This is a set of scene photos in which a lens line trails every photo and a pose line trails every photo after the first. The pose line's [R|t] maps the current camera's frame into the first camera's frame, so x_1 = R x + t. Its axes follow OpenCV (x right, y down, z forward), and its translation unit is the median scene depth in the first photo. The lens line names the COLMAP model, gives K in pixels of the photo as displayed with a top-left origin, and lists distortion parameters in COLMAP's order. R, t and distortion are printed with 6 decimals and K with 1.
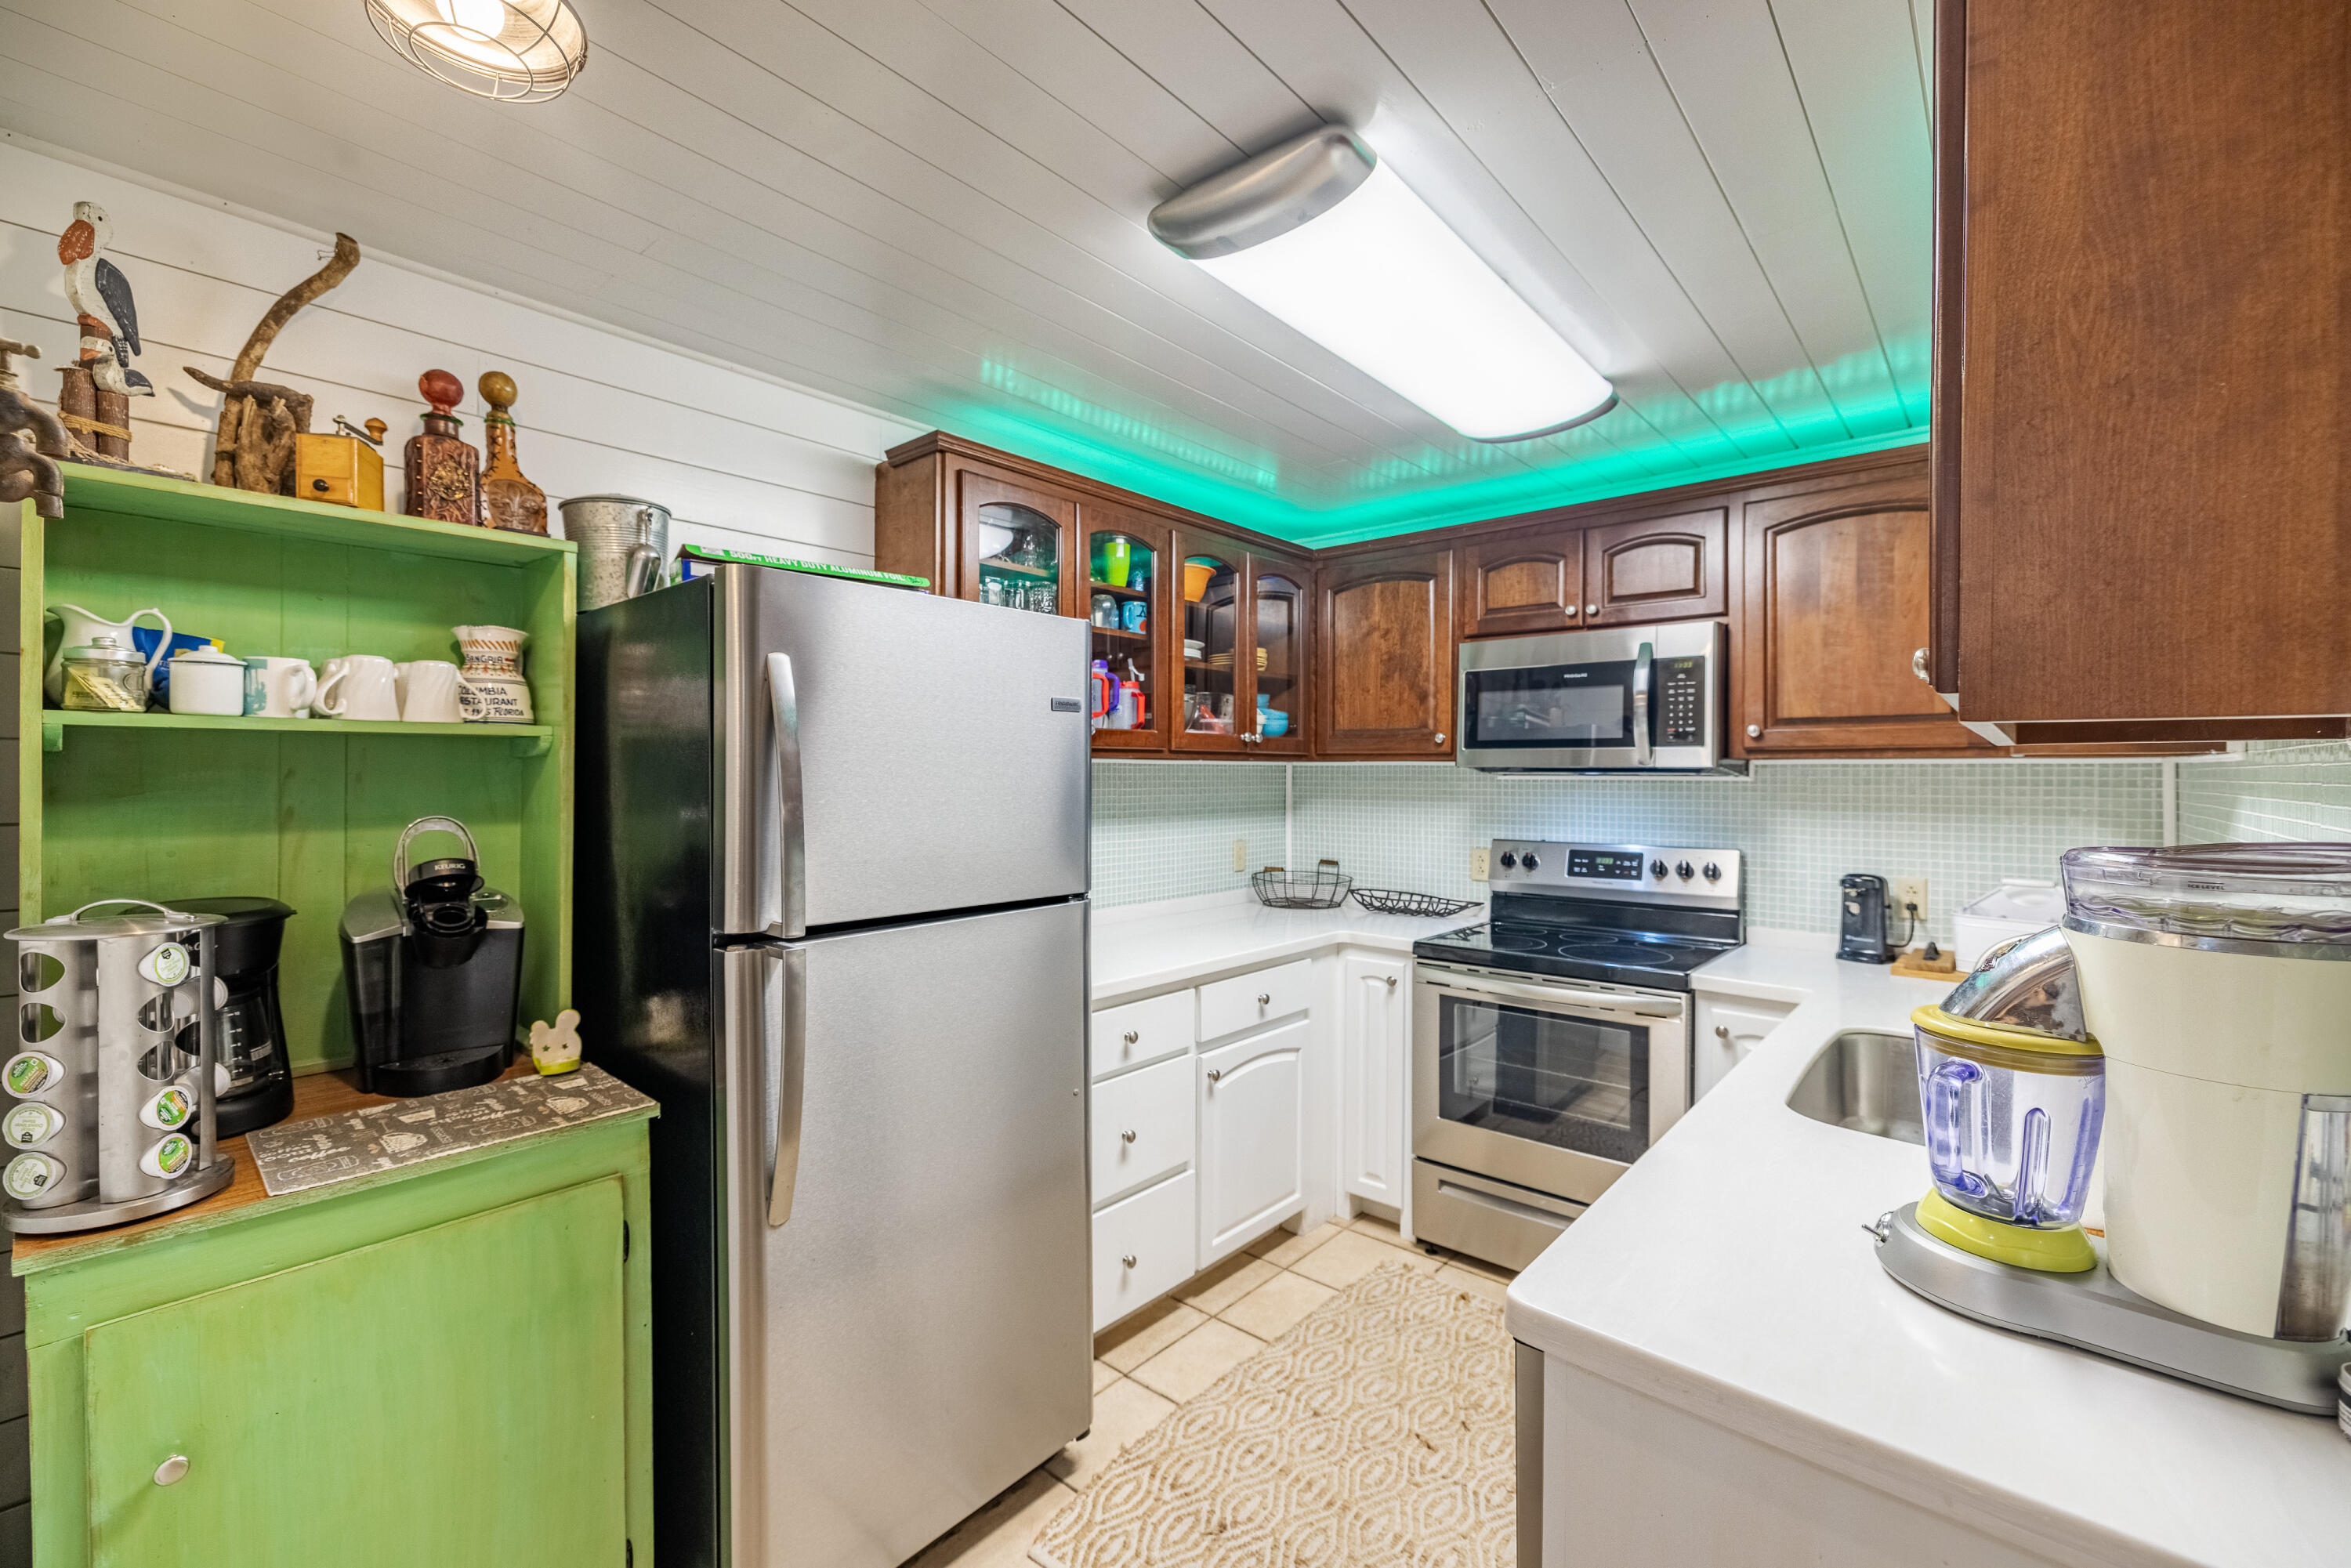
lens RADIAL K [[978.8, 0, 1153.9], [0, 978.8, 776.9], [0, 0, 1]] dist [0.002327, -0.002429]
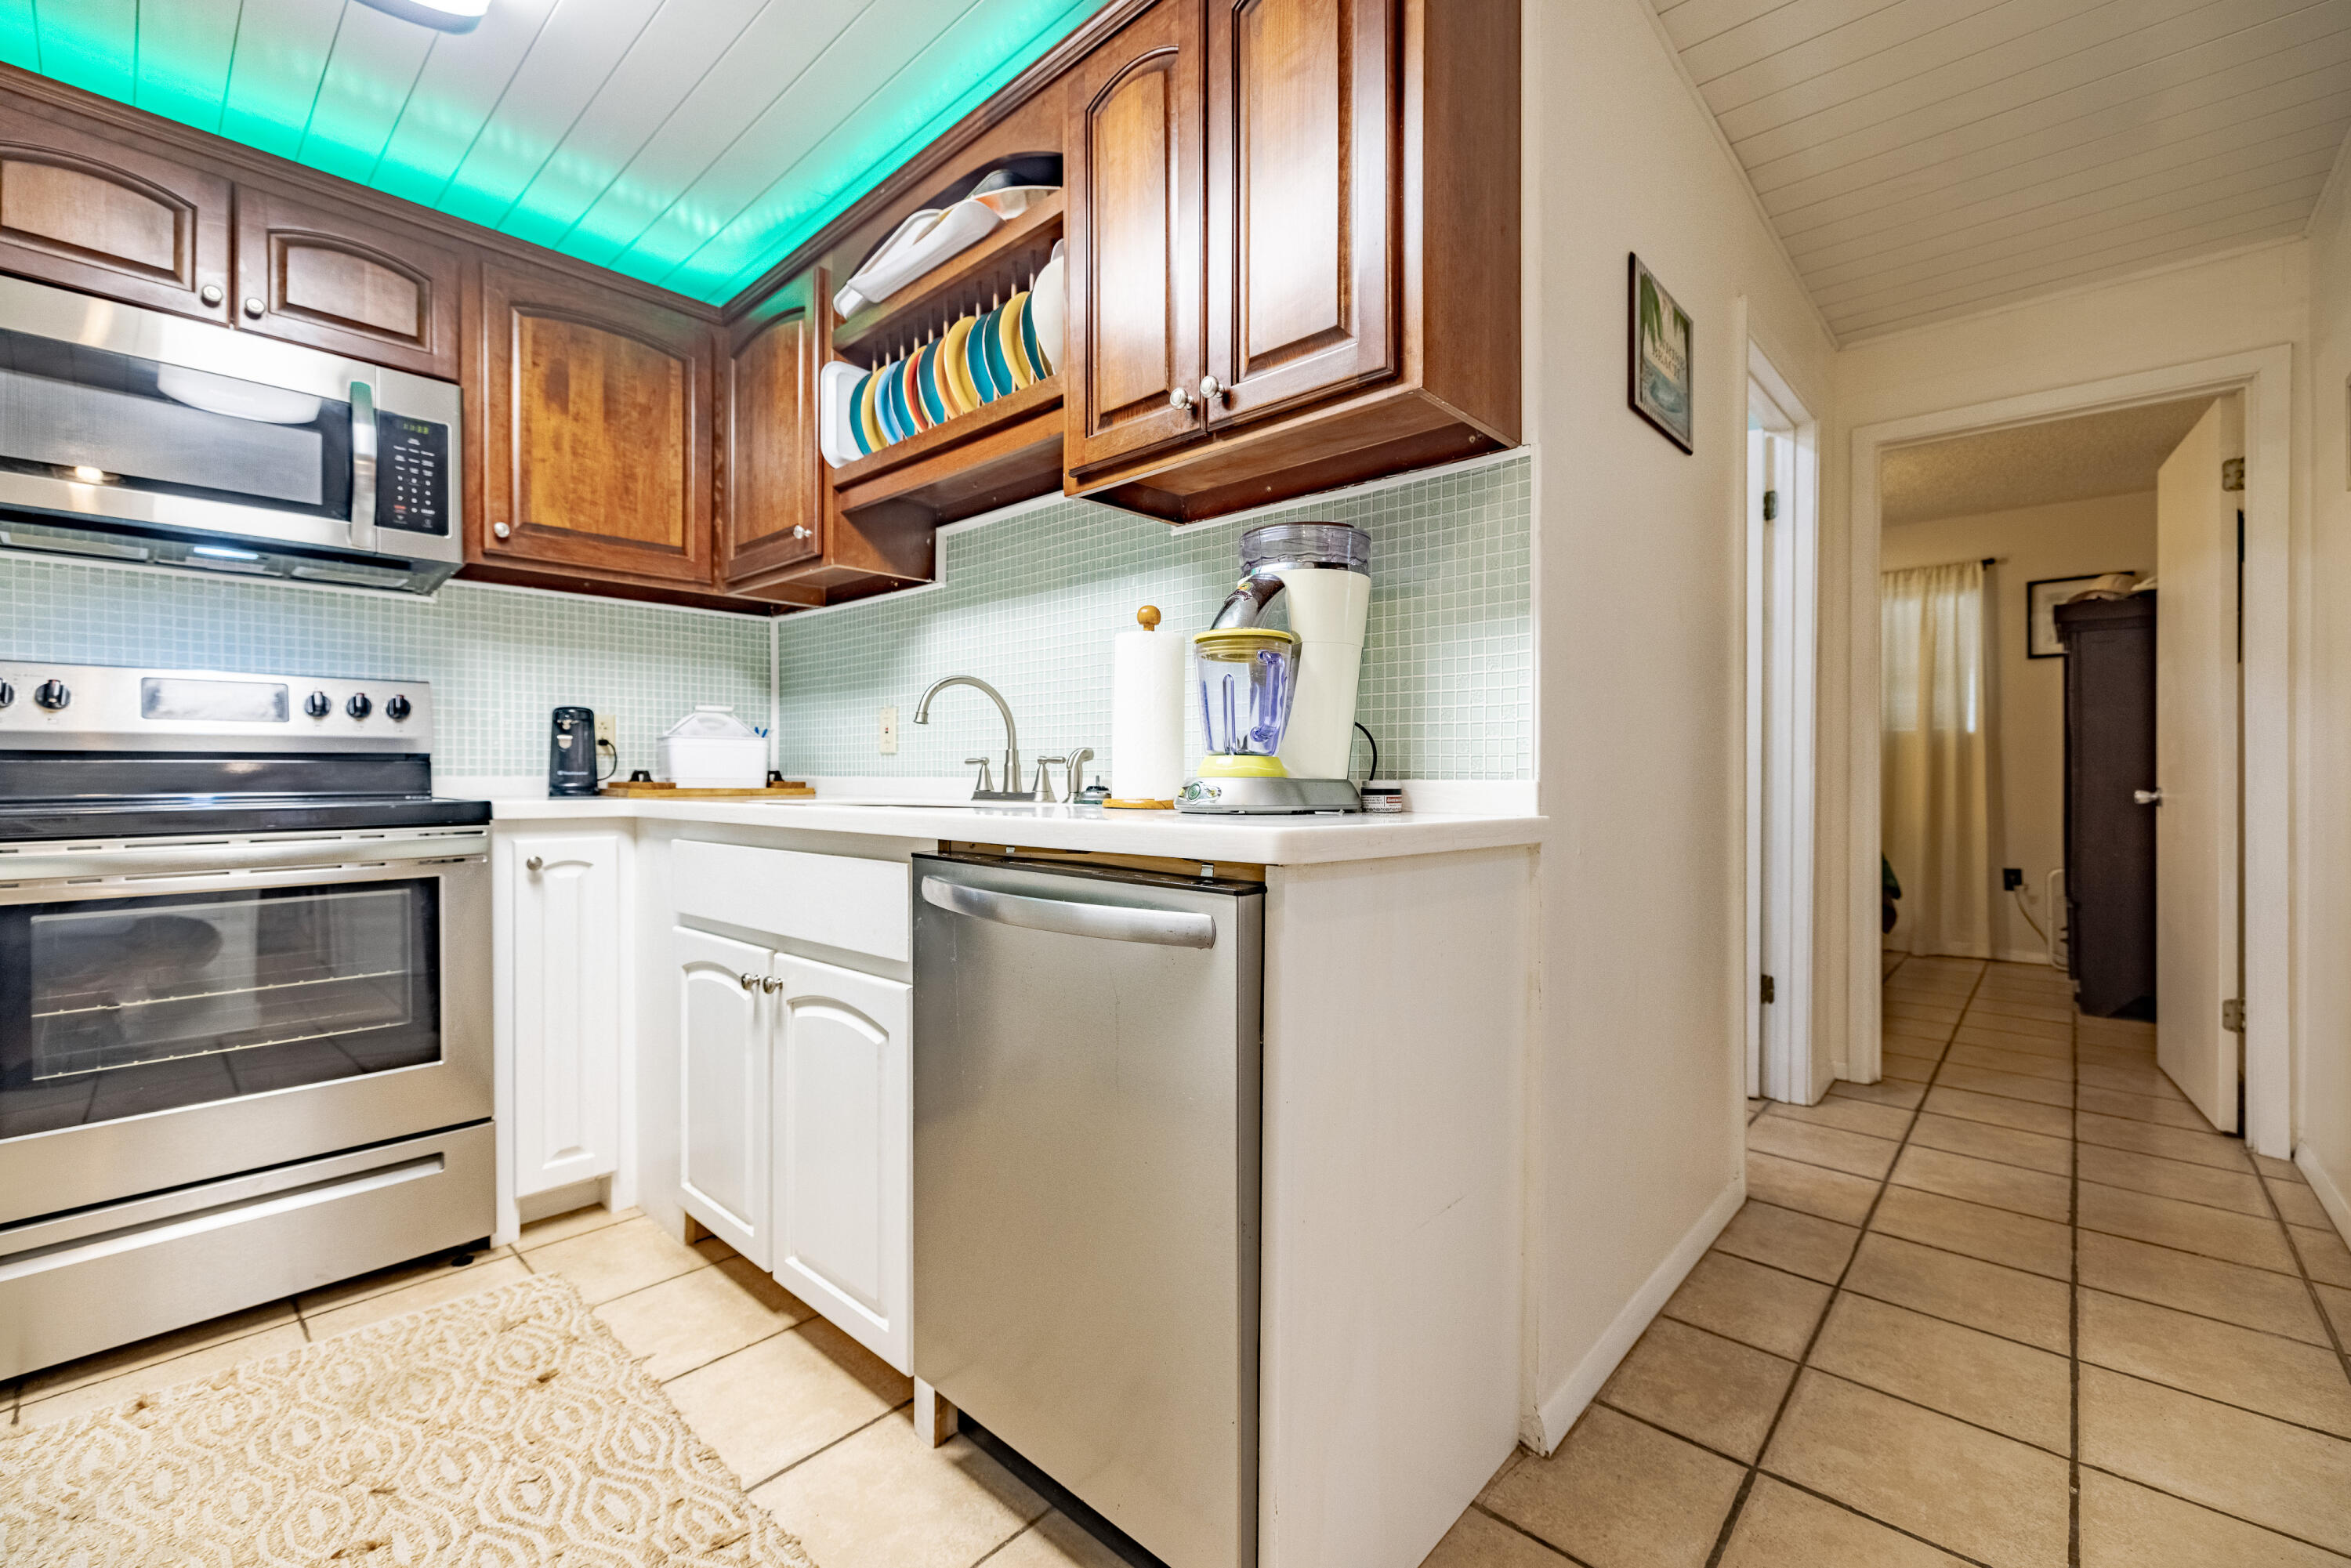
lens RADIAL K [[978.8, 0, 1167.6], [0, 978.8, 777.3], [0, 0, 1]] dist [0.002327, -0.002429]
pose [[0.016916, -0.005179, 0.999843, -0.218110], [0.003893, 0.999979, 0.005114, 0.152000], [-0.999849, 0.003806, 0.016936, 0.359650]]
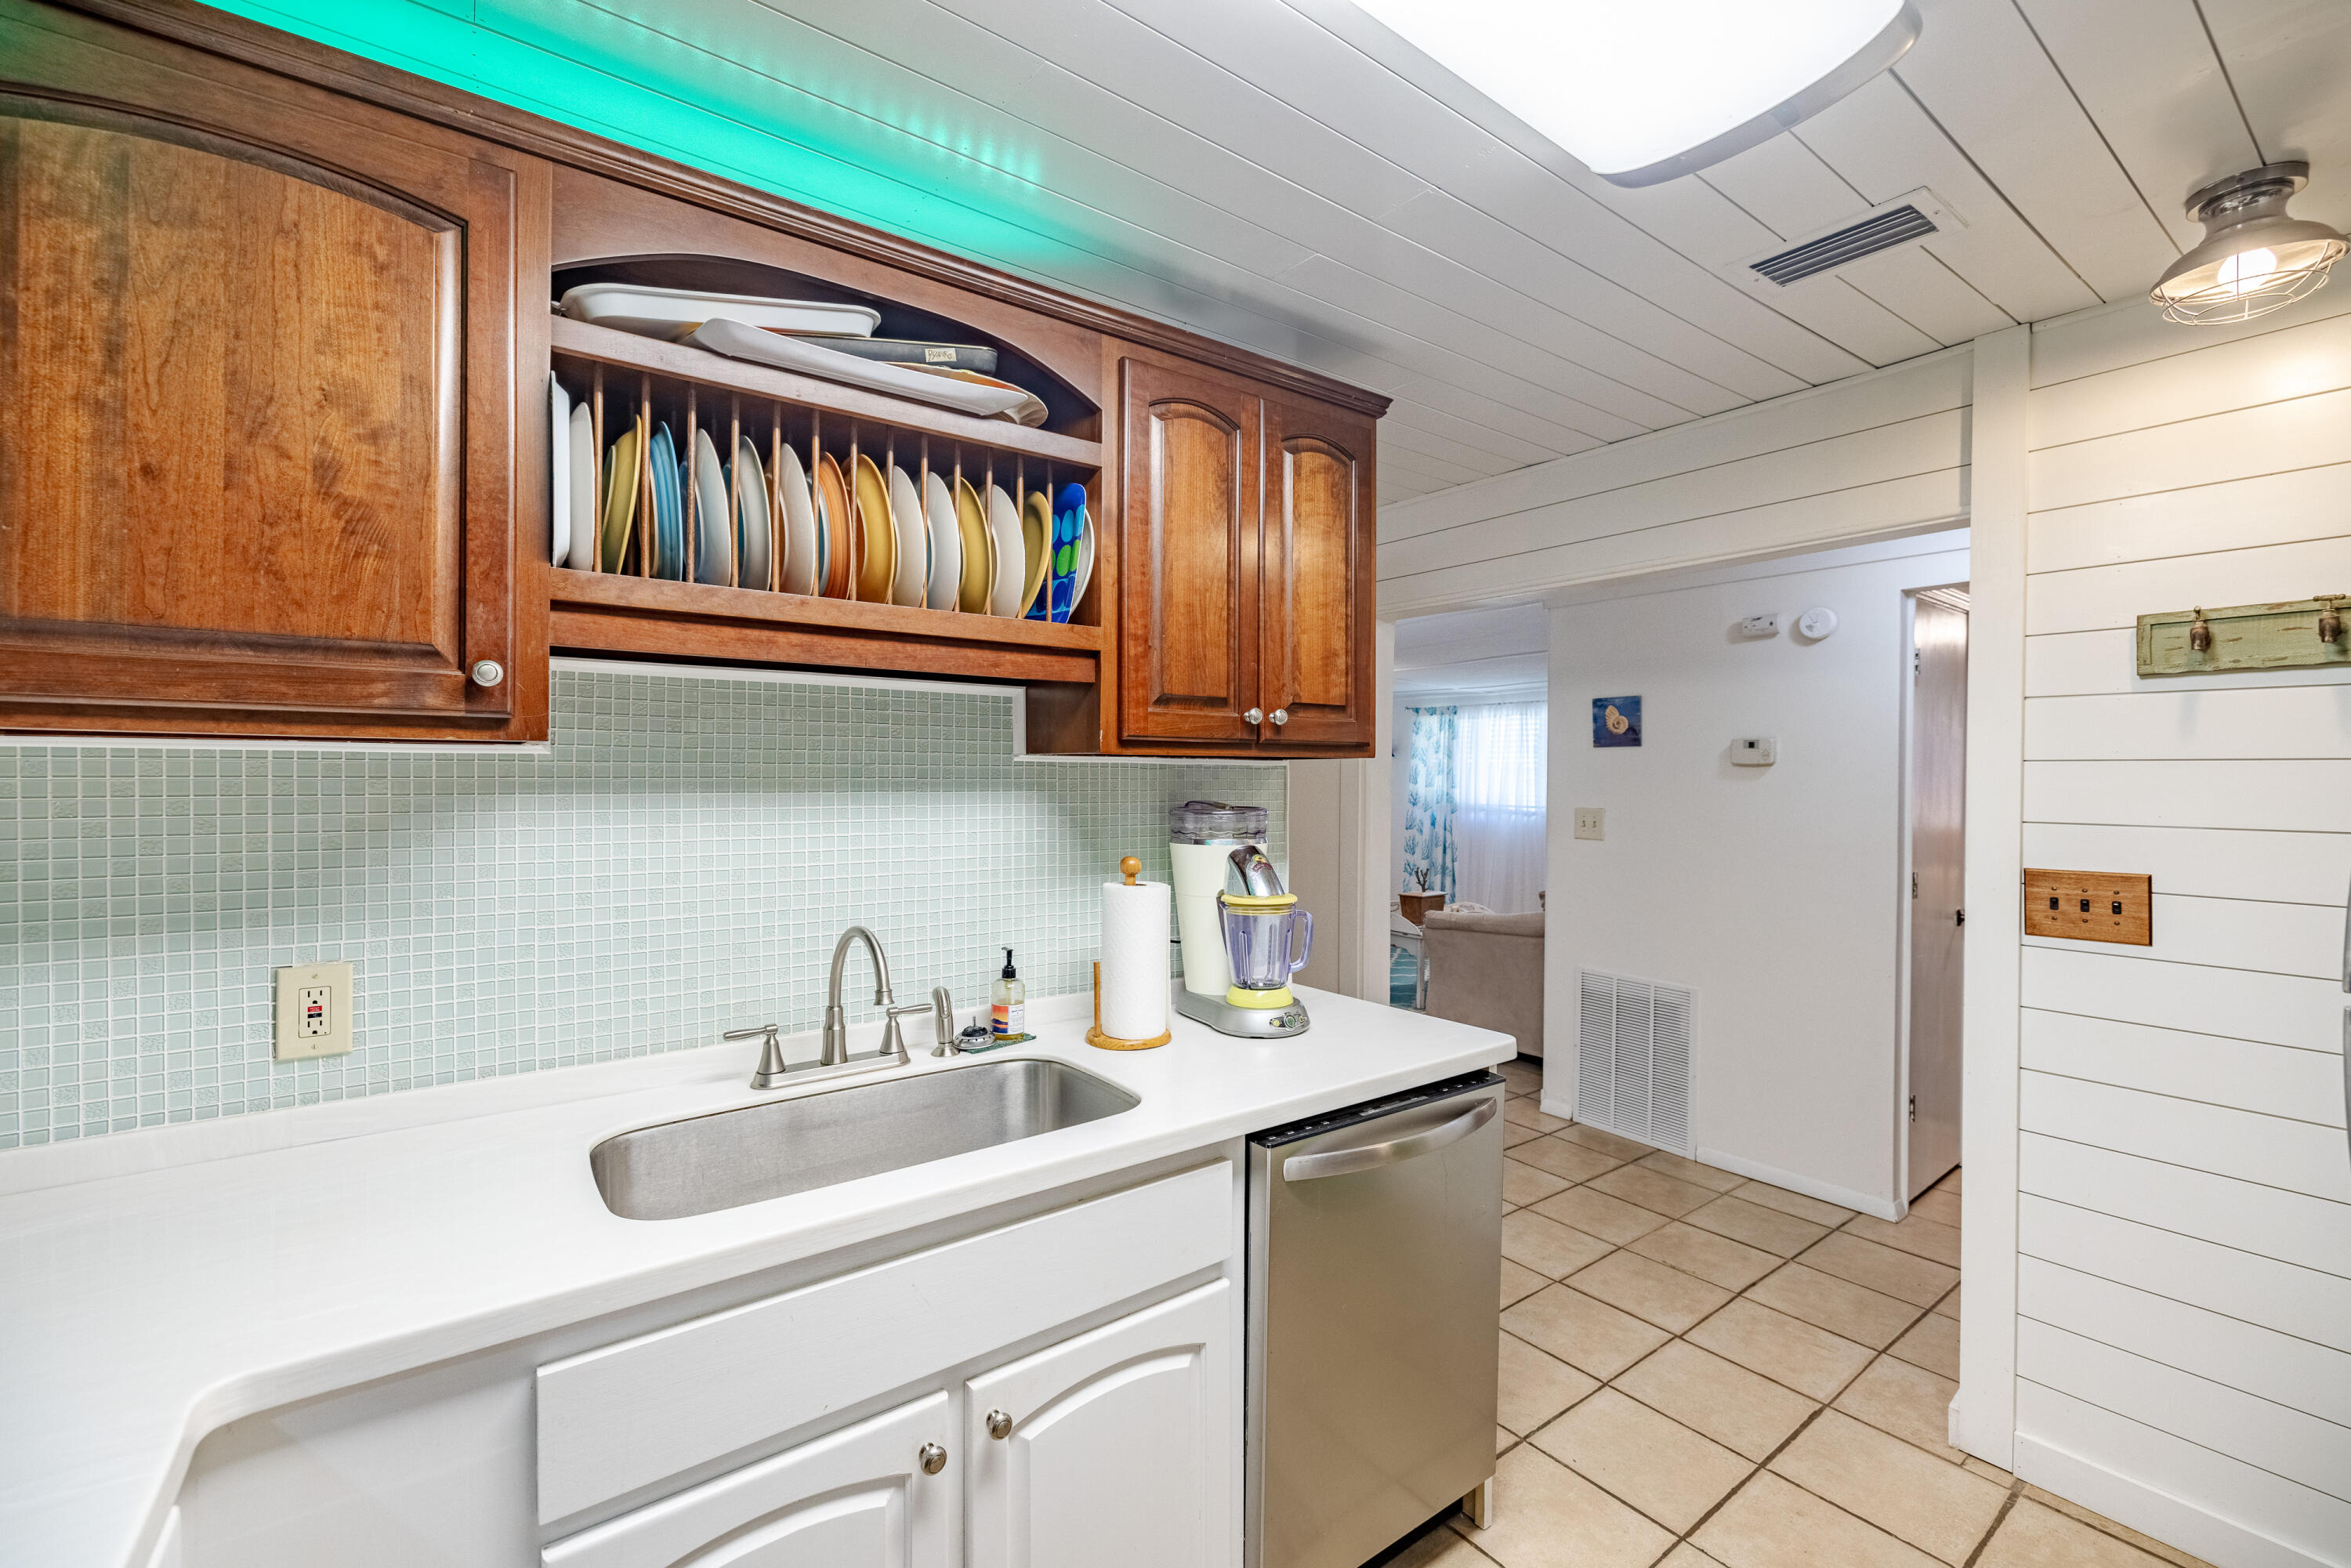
lens RADIAL K [[978.8, 0, 1171.0], [0, 978.8, 777.5], [0, 0, 1]] dist [0.002327, -0.002429]
pose [[-0.977359, -0.011053, 0.211301, 0.202914], [-0.008803, 0.999894, 0.011586, -0.006642], [-0.211407, 0.009464, -0.977352, 1.000945]]
